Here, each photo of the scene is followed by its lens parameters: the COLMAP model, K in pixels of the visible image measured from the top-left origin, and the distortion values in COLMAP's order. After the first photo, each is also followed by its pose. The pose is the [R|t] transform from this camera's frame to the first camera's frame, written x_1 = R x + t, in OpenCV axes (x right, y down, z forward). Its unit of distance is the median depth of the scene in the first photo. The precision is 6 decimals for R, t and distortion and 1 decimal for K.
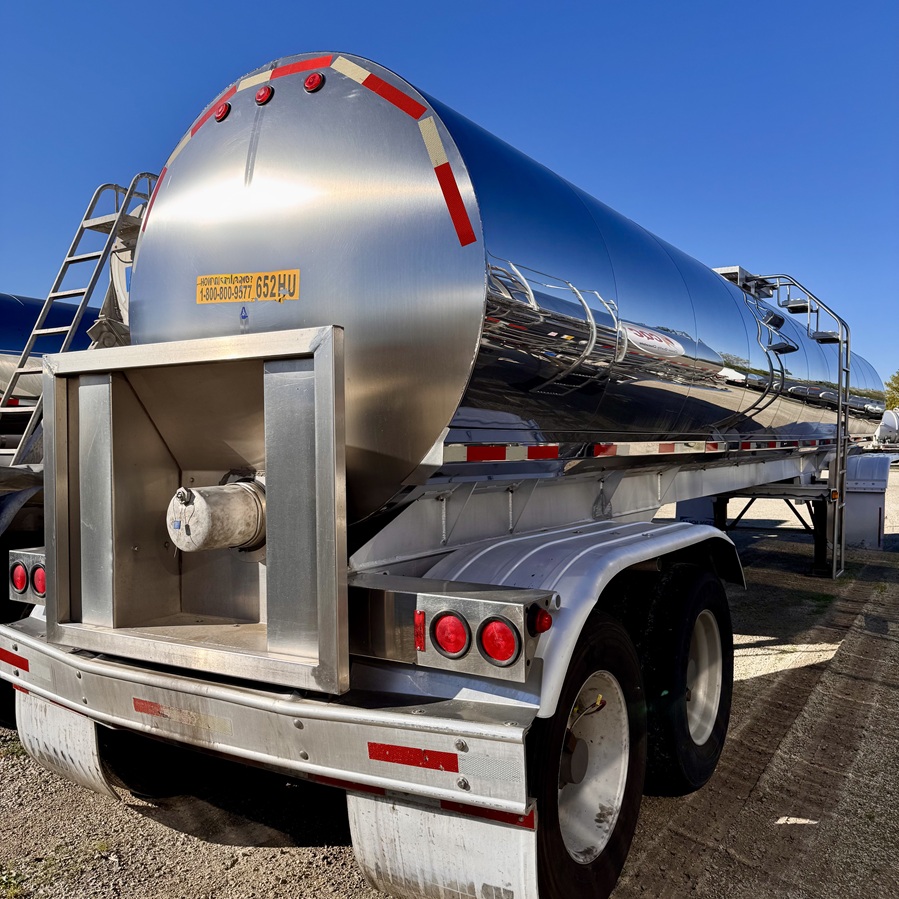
lens RADIAL K [[899.9, 0, 431.2], [0, 899.9, 449.5], [0, 0, 1]] dist [0.006100, 0.001682]
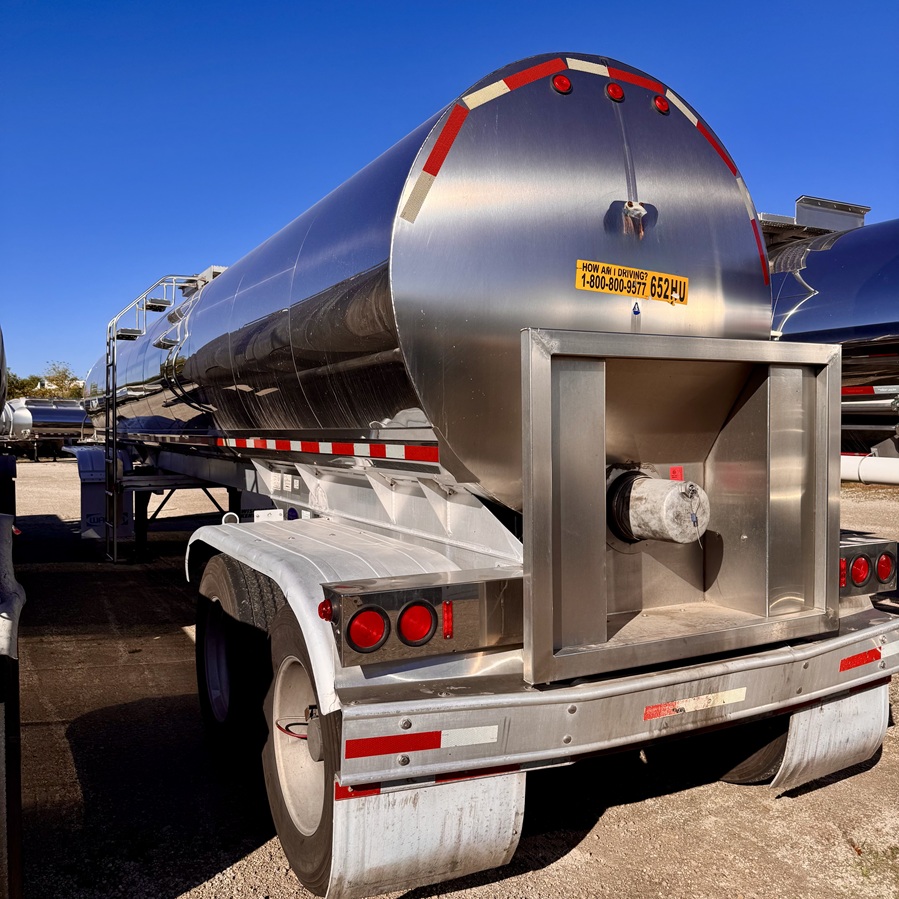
lens RADIAL K [[815.6, 0, 448.2], [0, 815.6, 466.6], [0, 0, 1]] dist [0.008755, 0.002991]
pose [[0.499124, -0.037921, 0.865700, -1.125559], [0.016062, 0.999275, 0.034511, -0.008797], [-0.866382, -0.003321, 0.499372, 0.728277]]
